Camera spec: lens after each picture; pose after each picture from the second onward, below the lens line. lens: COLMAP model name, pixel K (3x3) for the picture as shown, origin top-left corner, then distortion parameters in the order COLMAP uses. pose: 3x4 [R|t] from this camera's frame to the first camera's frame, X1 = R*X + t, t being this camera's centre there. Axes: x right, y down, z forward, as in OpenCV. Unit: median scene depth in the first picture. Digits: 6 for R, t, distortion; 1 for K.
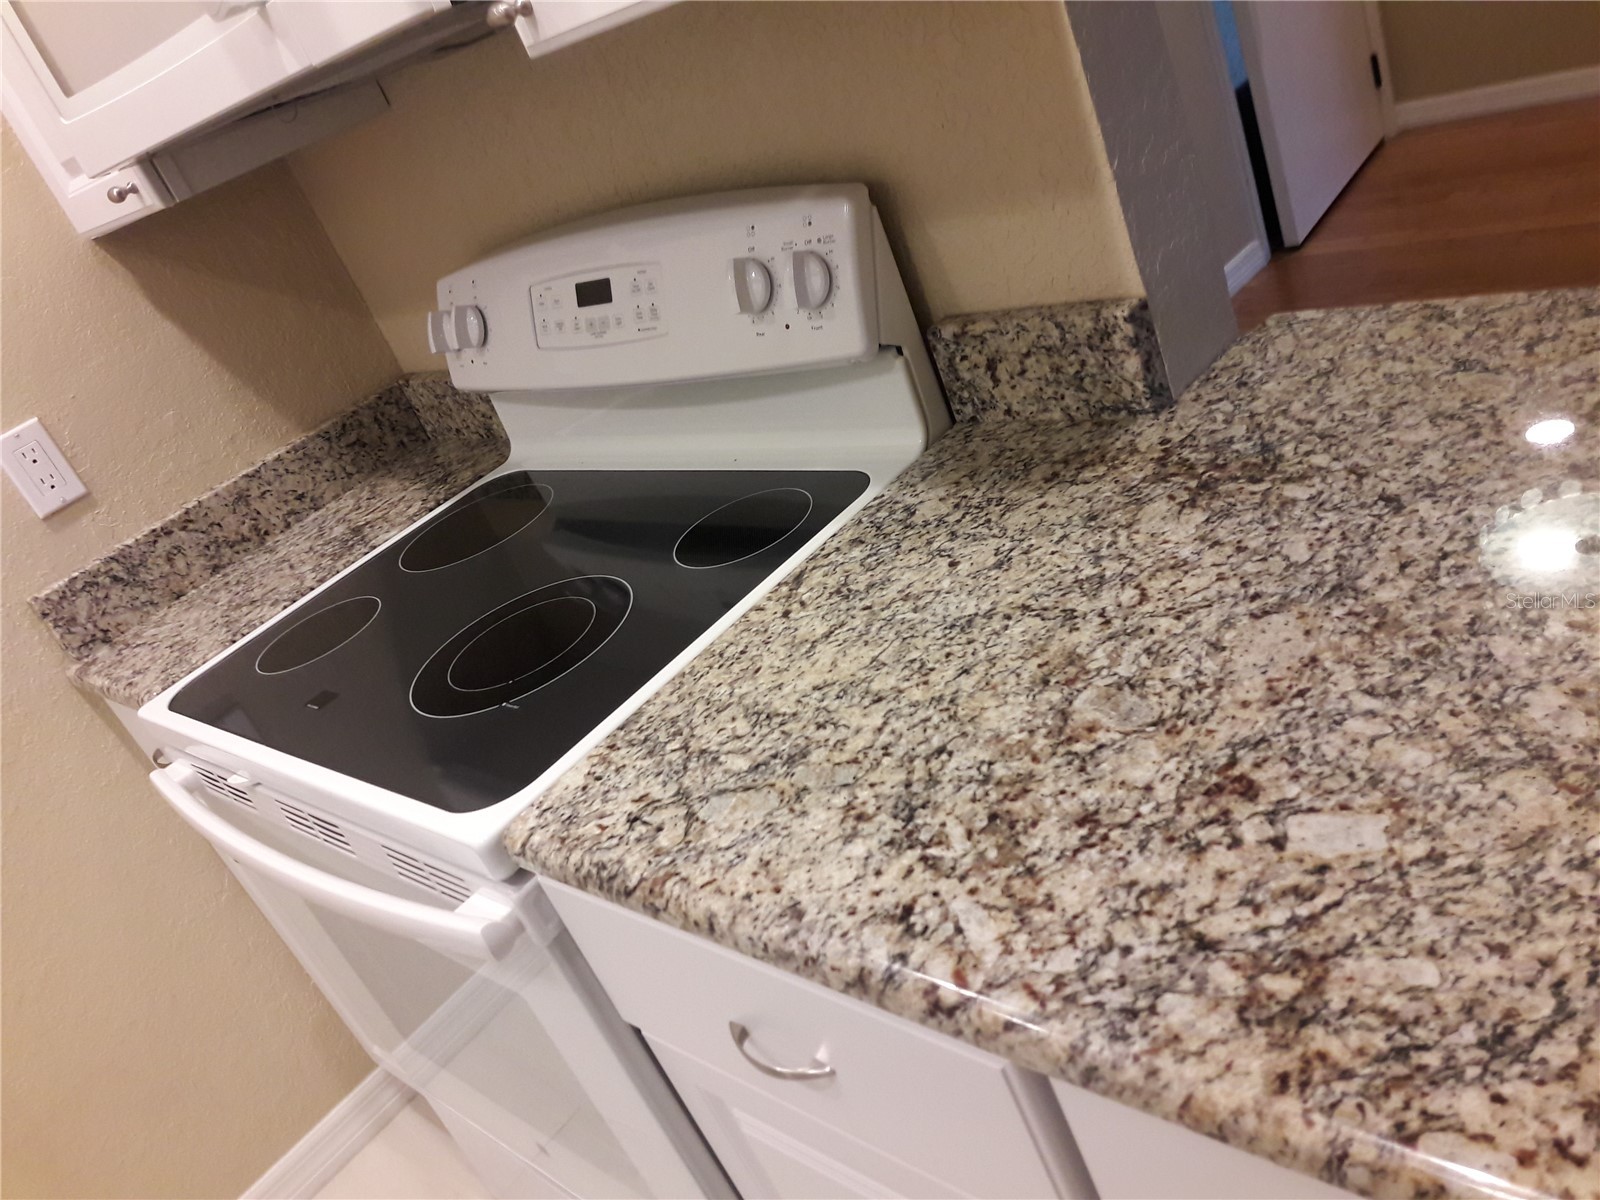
lens RADIAL K [[1318.7, 0, 800.0], [0, 1318.7, 600.0], [0, 0, 1]] dist [-0.010631, -0.121356]
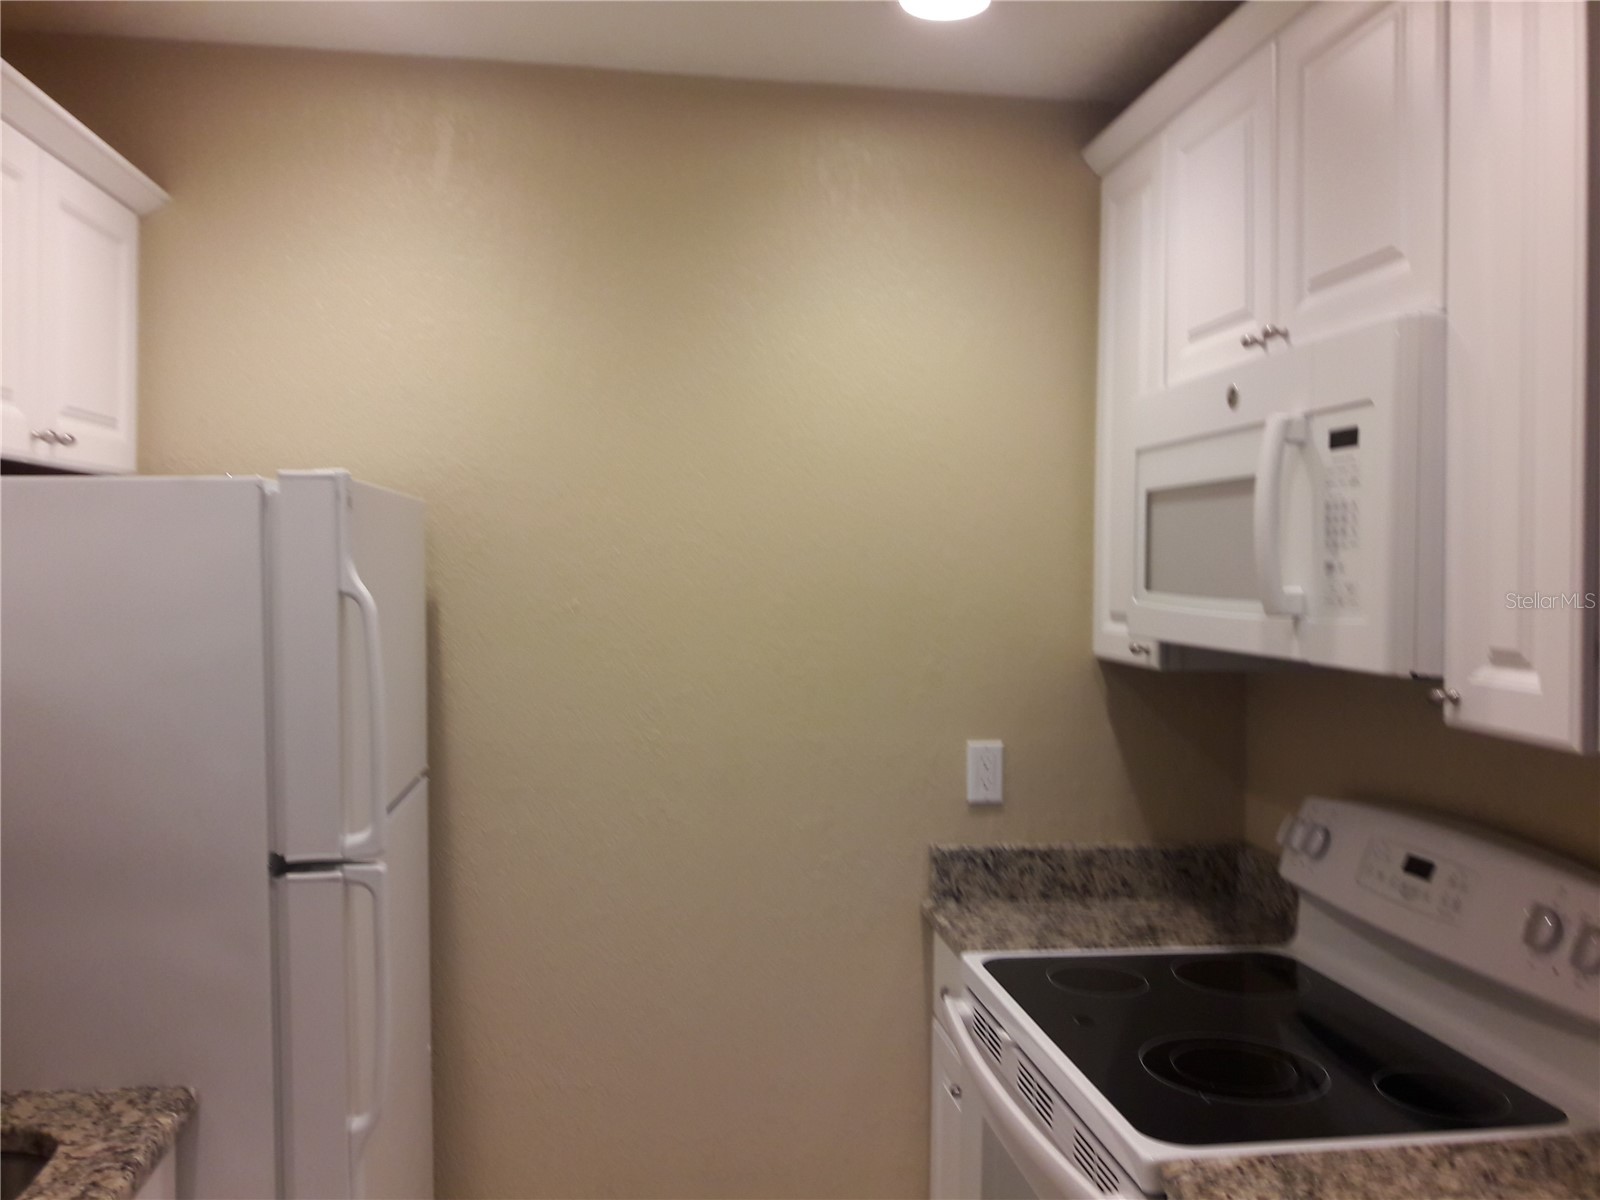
lens RADIAL K [[1283.3, 0, 800.0], [0, 1283.3, 600.0], [0, 0, 1]] dist [-0.039701, -0.004911]
pose [[0.703320, 0.381416, -0.599885, 0.060903], [-0.557363, 0.819658, -0.132315, 0.051704], [0.441234, 0.427414, 0.789069, -0.351261]]
